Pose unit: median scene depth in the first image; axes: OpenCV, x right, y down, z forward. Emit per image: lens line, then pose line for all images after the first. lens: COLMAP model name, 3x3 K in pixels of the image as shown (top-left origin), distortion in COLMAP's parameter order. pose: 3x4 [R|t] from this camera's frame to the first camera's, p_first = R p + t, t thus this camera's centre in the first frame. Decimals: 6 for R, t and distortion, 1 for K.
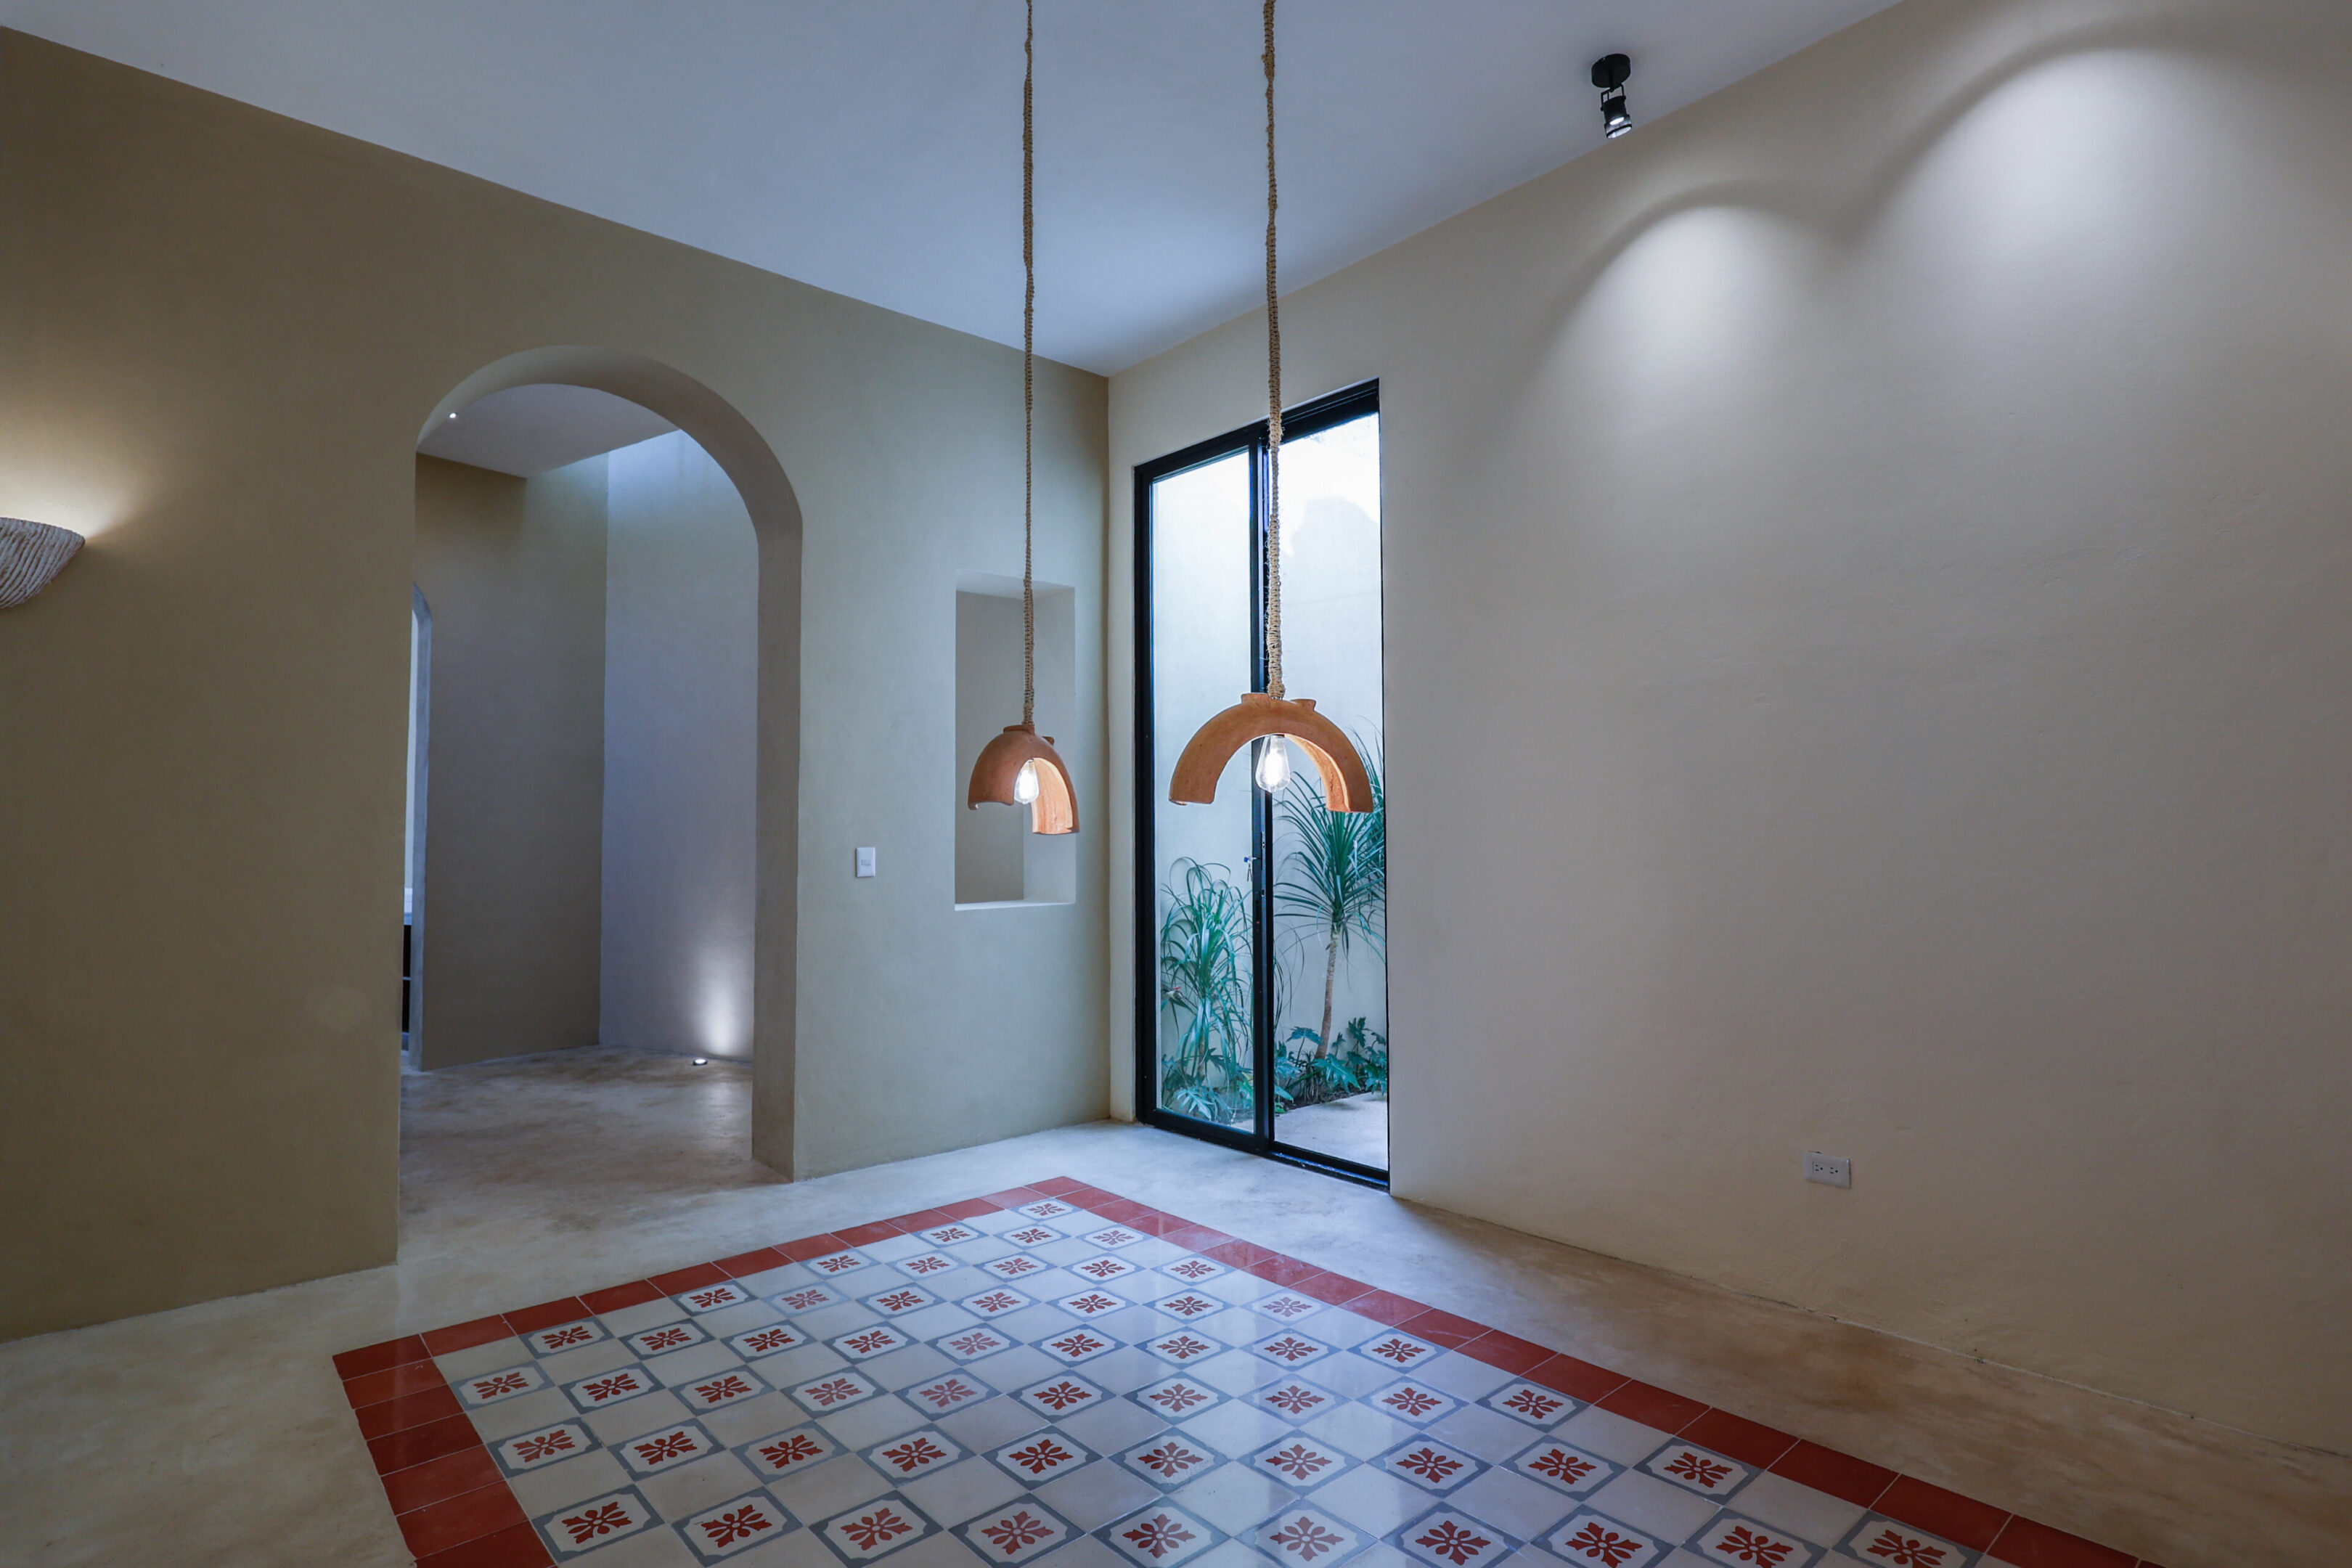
lens RADIAL K [[1189.0, 0, 1176.0], [0, 1189.0, 784.0], [0, 0, 1]] dist [-0.002158, 0.000247]
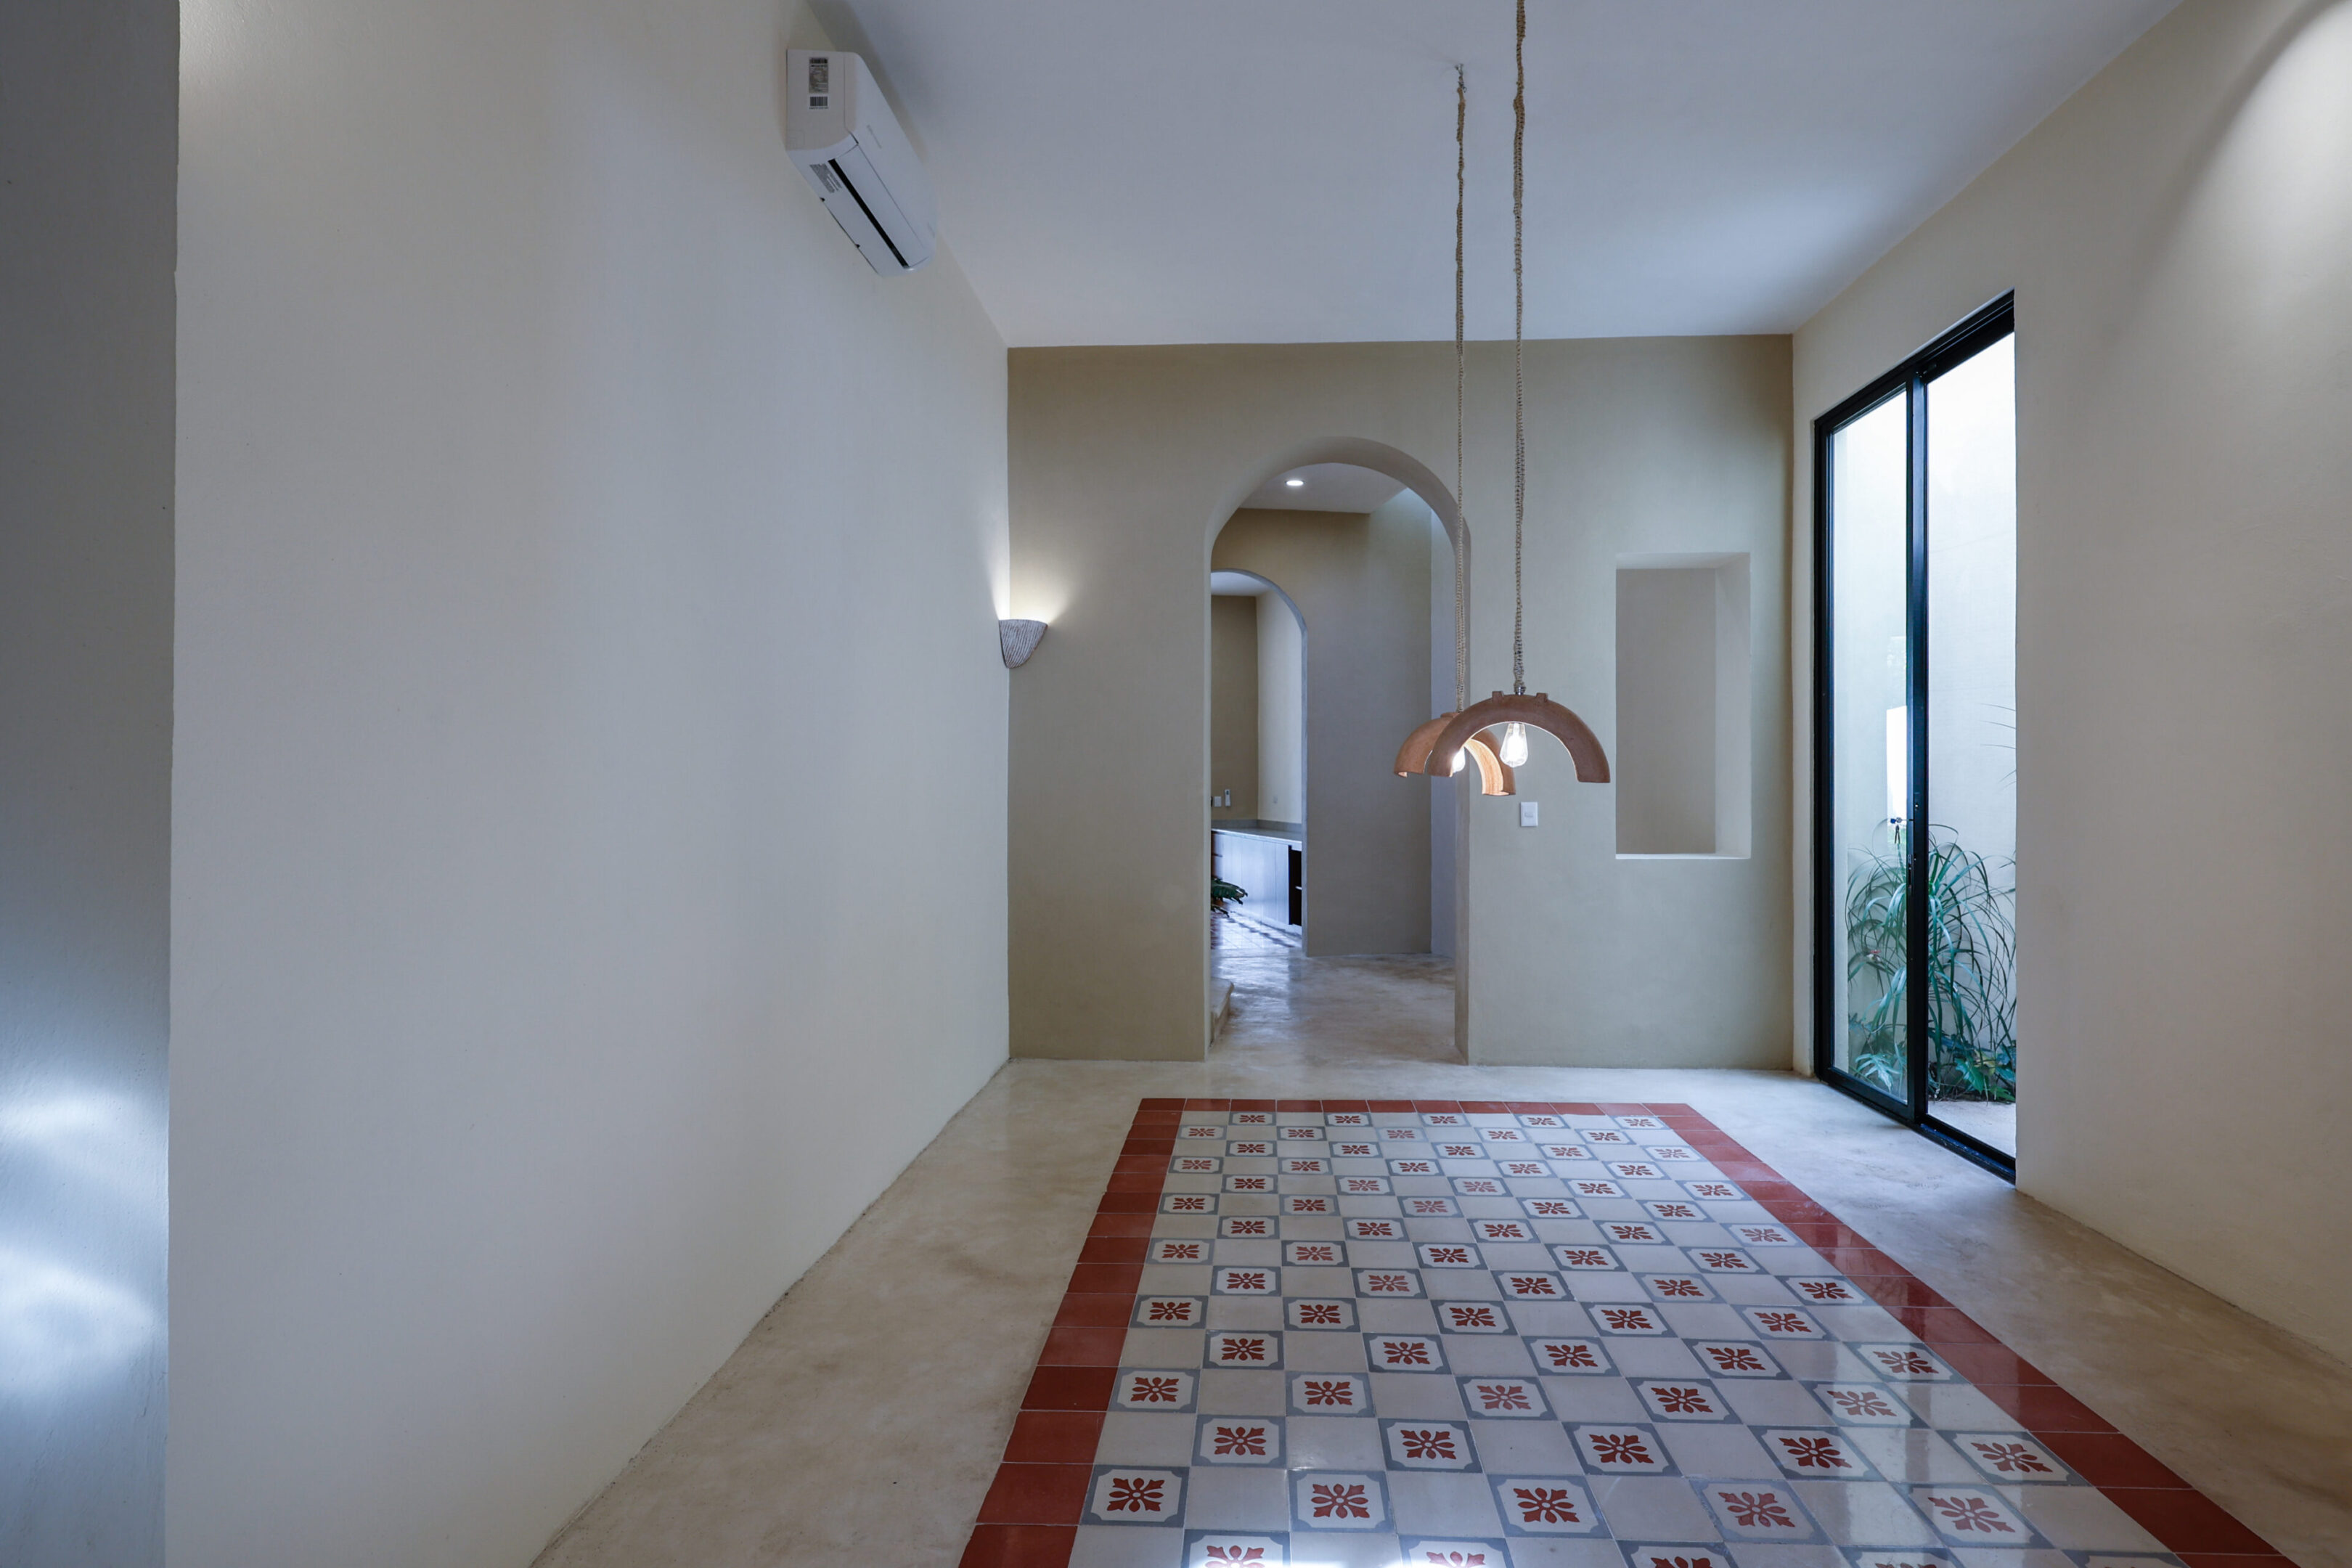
lens RADIAL K [[1147.8, 0, 1201.5], [0, 1147.8, 788.0], [0, 0, 1]] dist [-0.003252, -0.000681]
pose [[0.714222, 0.008340, -0.699869, 0.394122], [0.023211, 0.999097, 0.035593, -0.012175], [0.699534, -0.041666, 0.713384, -0.069842]]
